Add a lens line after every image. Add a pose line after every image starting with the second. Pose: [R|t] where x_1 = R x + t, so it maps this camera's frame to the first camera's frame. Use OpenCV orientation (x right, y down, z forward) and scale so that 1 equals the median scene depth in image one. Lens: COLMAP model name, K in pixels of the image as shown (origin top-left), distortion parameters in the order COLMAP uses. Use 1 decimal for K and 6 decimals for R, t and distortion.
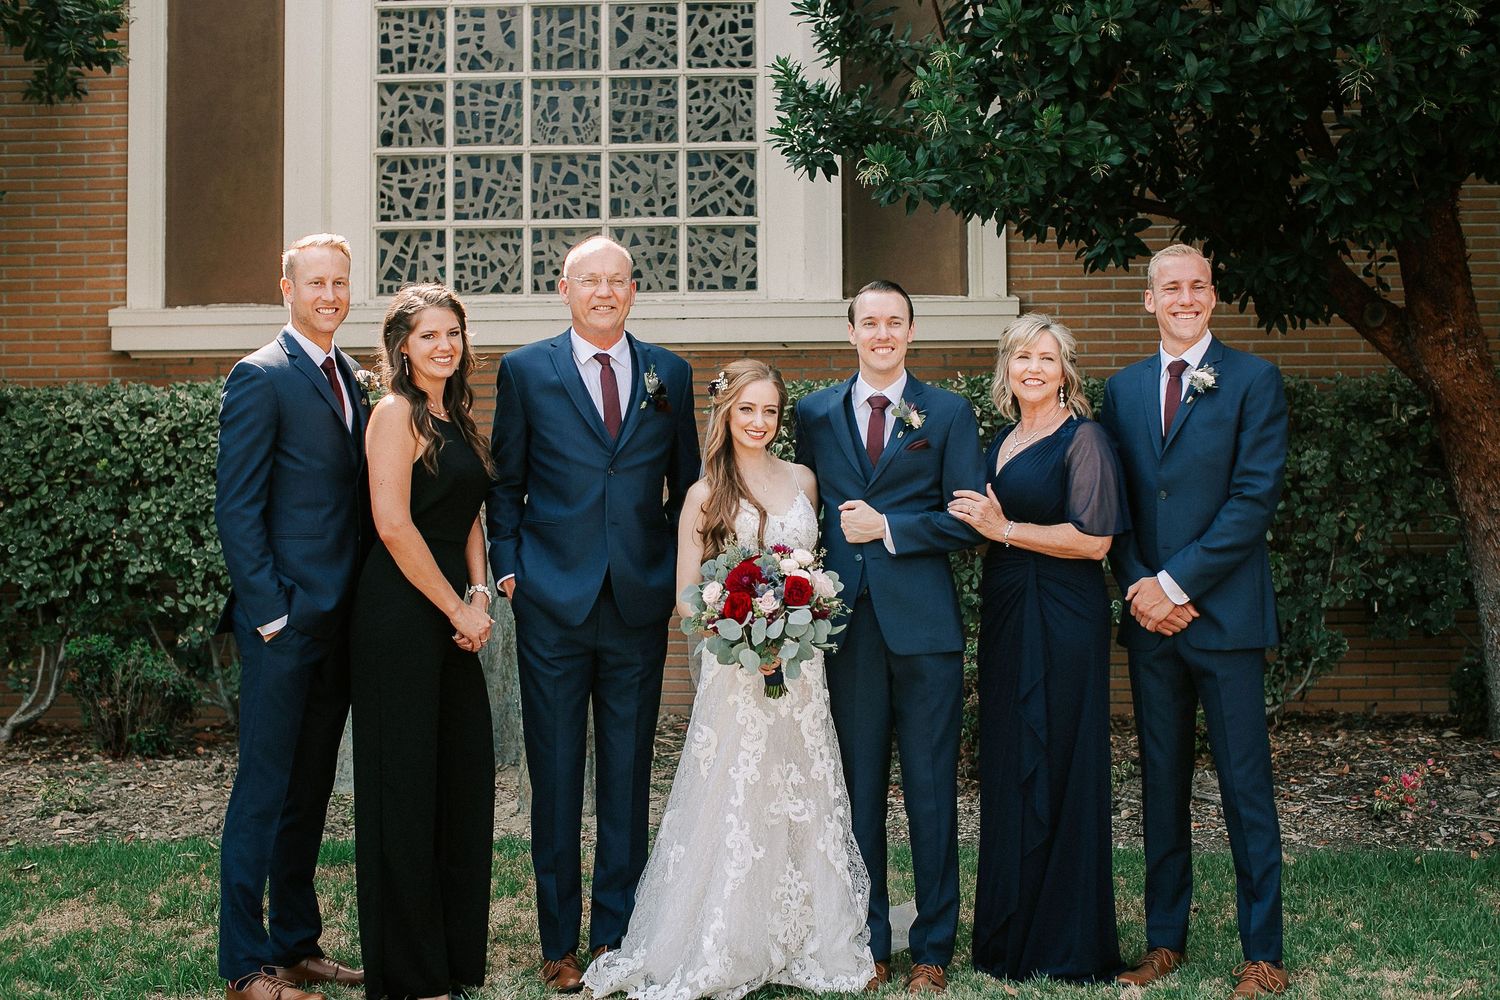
lens RADIAL K [[2275.6, 0, 750.0], [0, 2275.6, 500.0], [0, 0, 1]] dist [-0.232029, 0.844467]
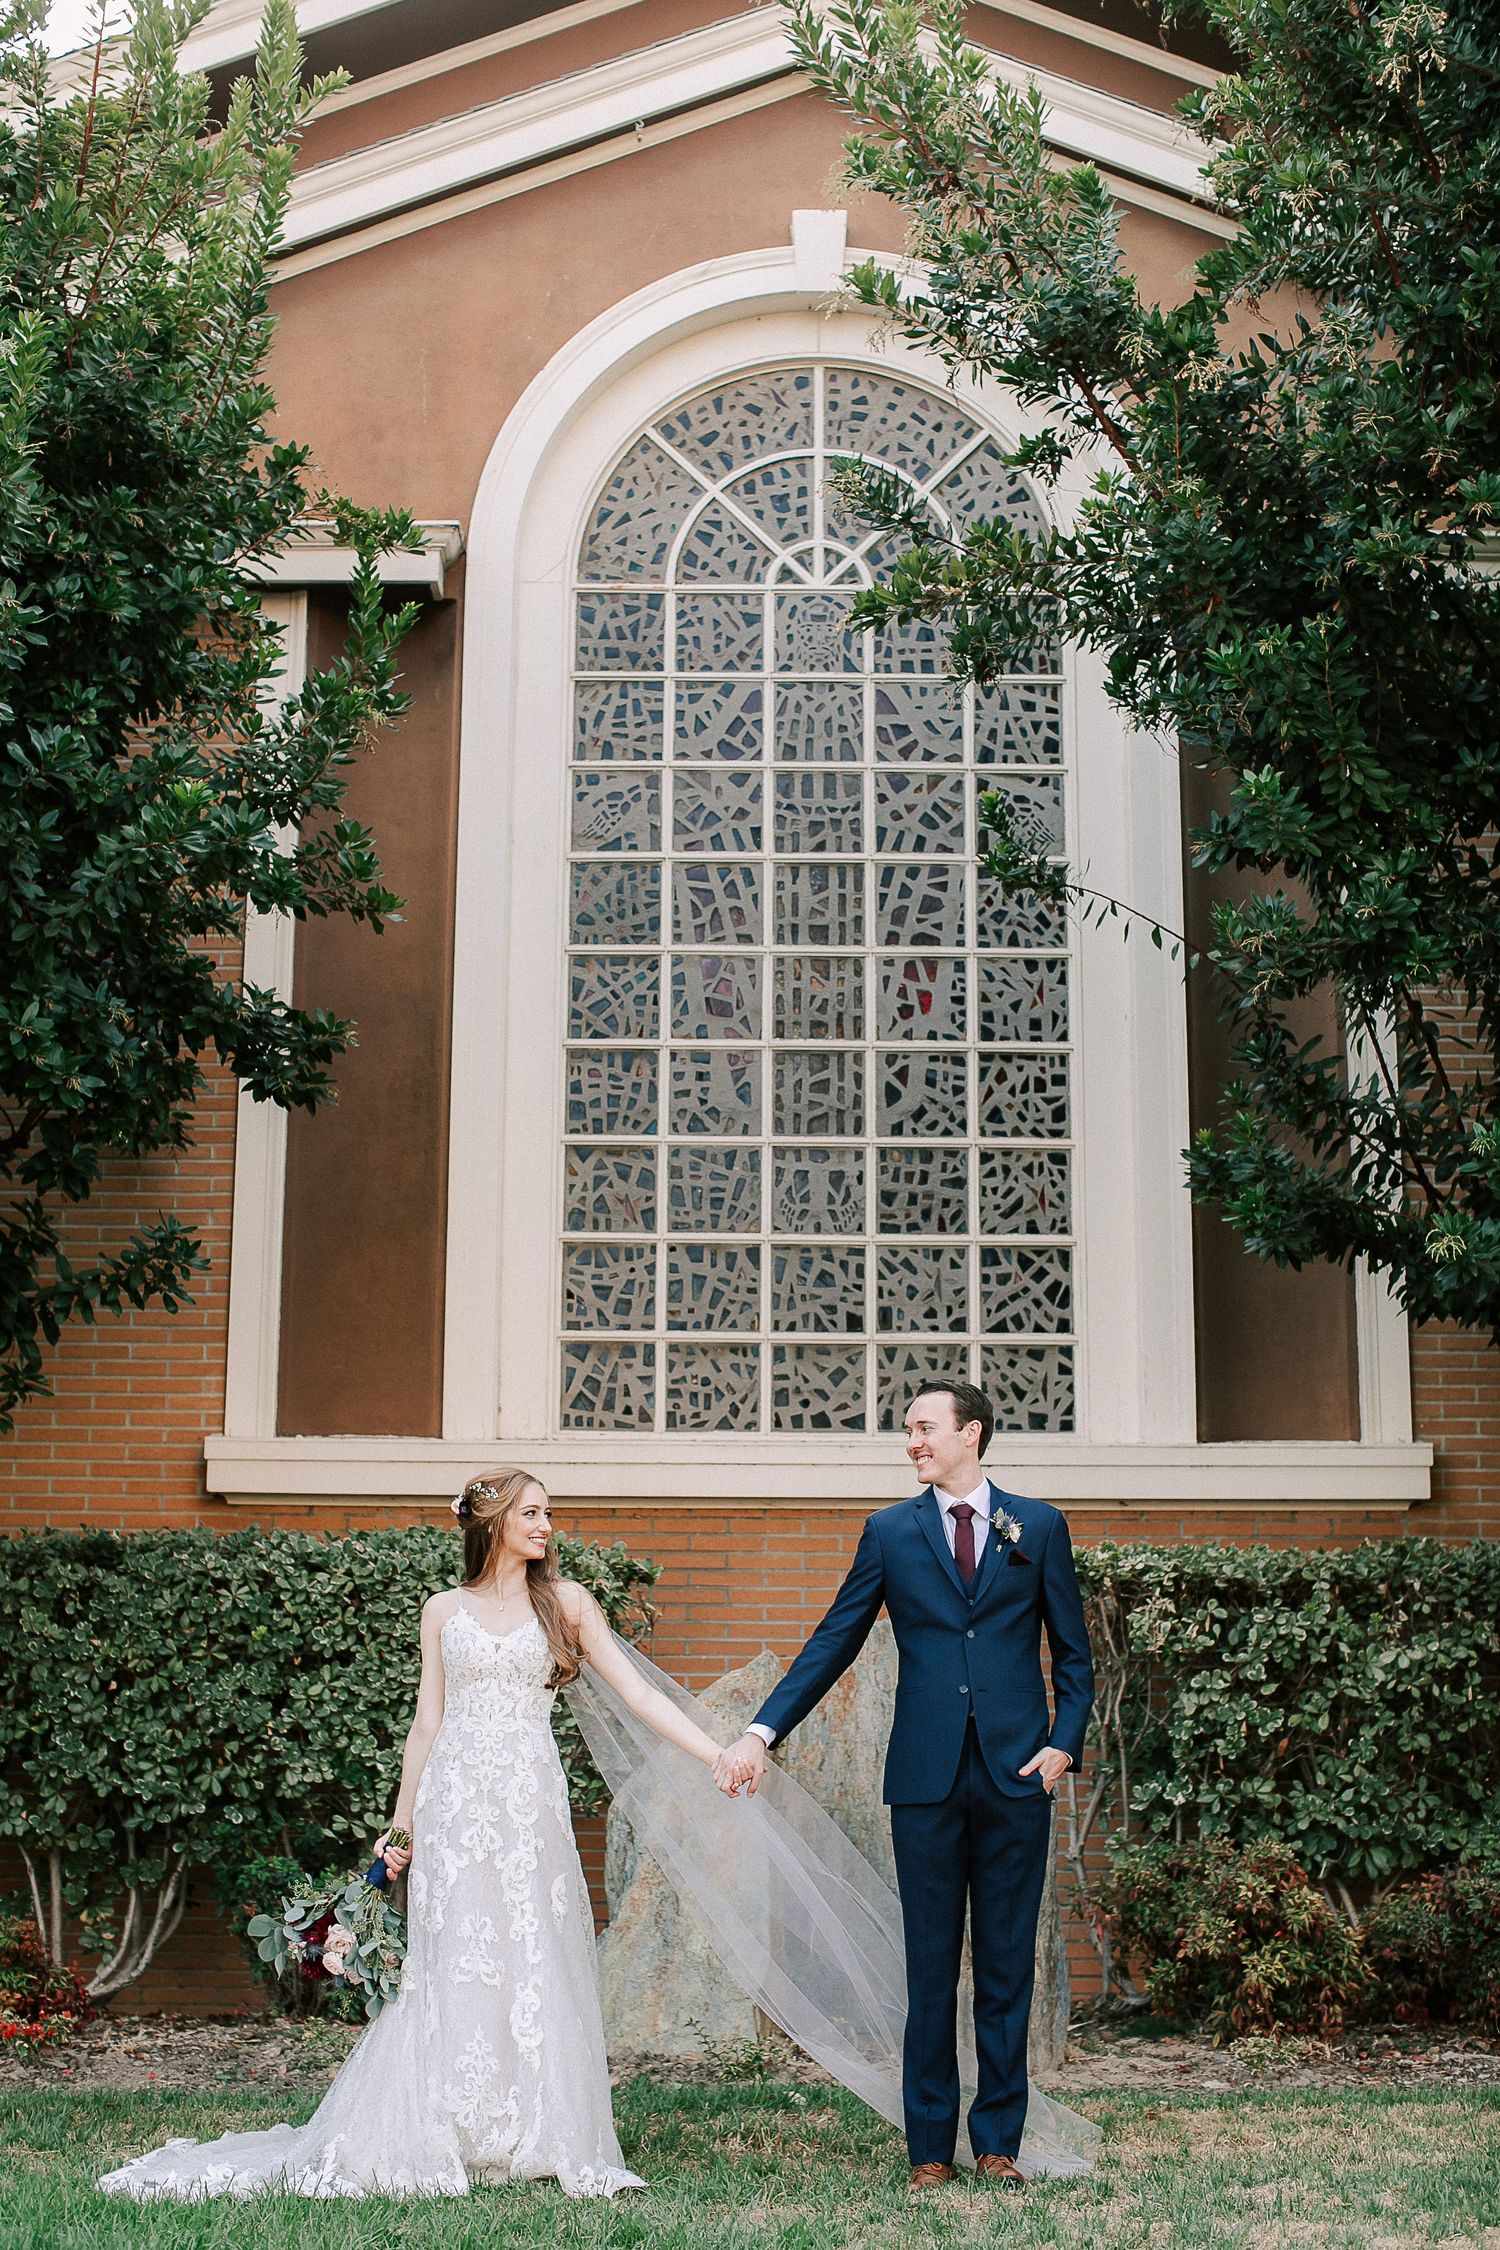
lens RADIAL K [[3413.3, 0, 750.0], [0, 3413.3, 1125.0], [0, 0, 1]] dist [-0.232029, 0.844467]
pose [[0.999086, 0.021732, 0.036804, -0.146727], [-0.013687, 0.978422, -0.206163, 0.041190], [-0.040491, 0.205471, 0.977825, -0.113262]]
